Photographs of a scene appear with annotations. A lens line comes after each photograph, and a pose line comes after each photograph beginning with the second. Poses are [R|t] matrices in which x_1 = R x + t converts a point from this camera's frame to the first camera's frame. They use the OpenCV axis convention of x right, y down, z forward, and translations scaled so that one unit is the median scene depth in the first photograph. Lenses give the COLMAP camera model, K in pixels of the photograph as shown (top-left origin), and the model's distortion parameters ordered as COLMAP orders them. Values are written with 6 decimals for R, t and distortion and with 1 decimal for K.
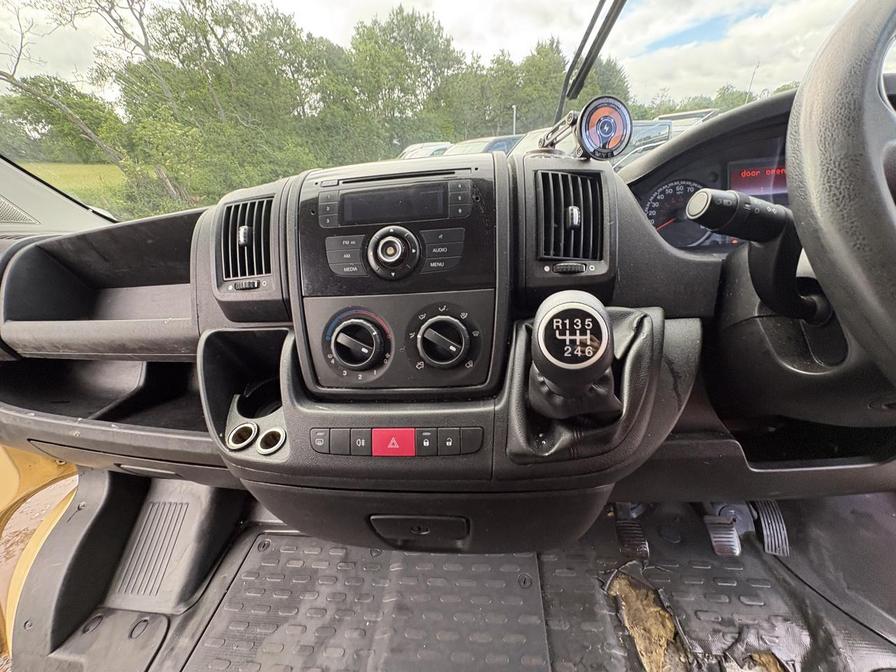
lens RADIAL K [[361.1, 0, 452.5], [0, 361.1, 340.2], [0, 0, 1]] dist [0.001466, 0.000384]
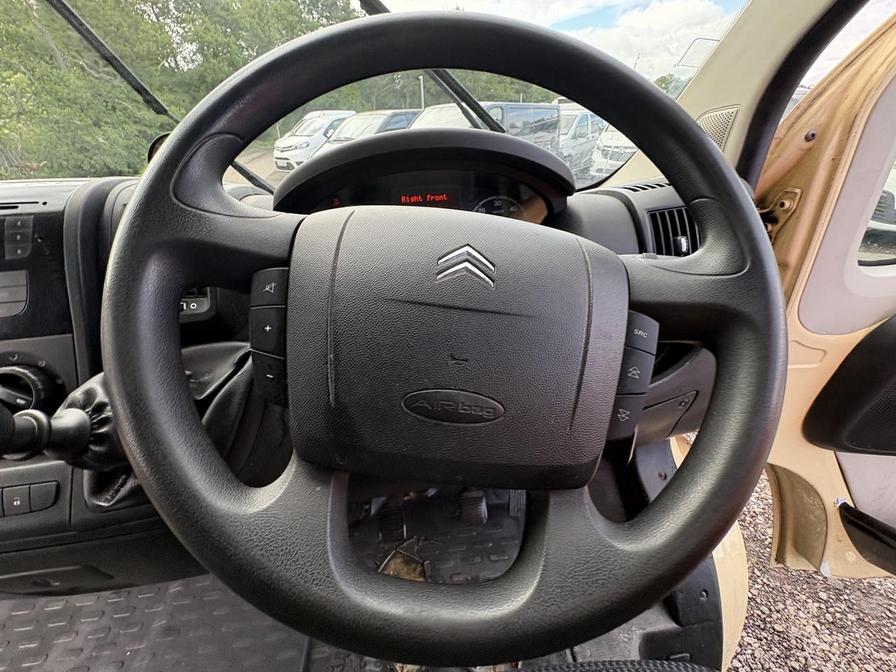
lens RADIAL K [[357.4, 0, 451.8], [0, 357.4, 338.9], [0, 0, 1]] dist [0.000410, 0.000248]
pose [[0.976919, -0.065527, 0.203312, 0.465173], [0.053100, 0.996406, 0.065992, -0.071587], [-0.206905, -0.053673, 0.976888, -0.066960]]
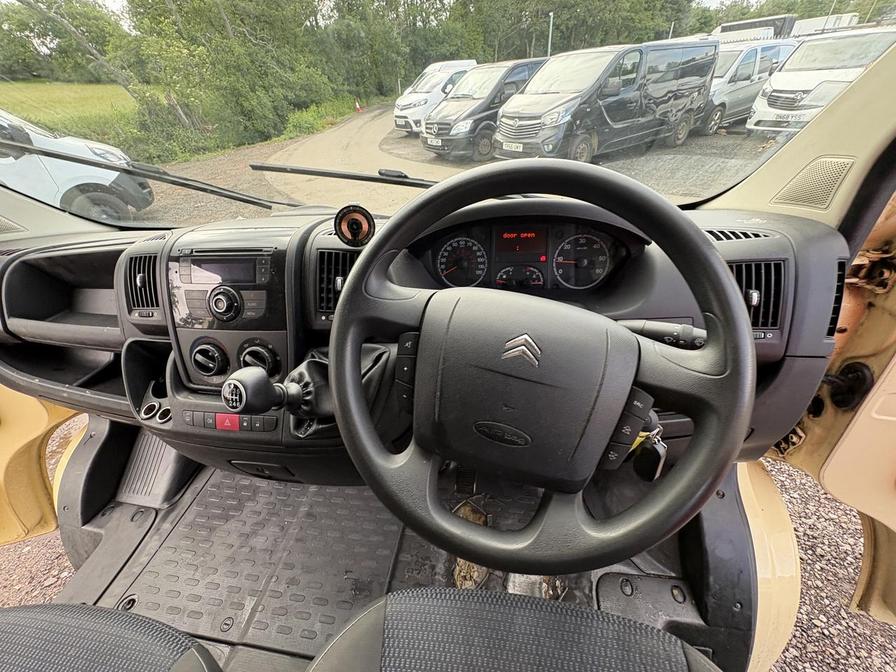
lens RADIAL K [[358.1, 0, 453.6], [0, 358.1, 340.4], [0, 0, 1]] dist [0.000986, 0.000292]
pose [[0.997906, 0.040765, -0.050227, 0.472262], [-0.031731, 0.985089, 0.169092, -0.200199], [0.056371, -0.167144, 0.984320, -0.251887]]
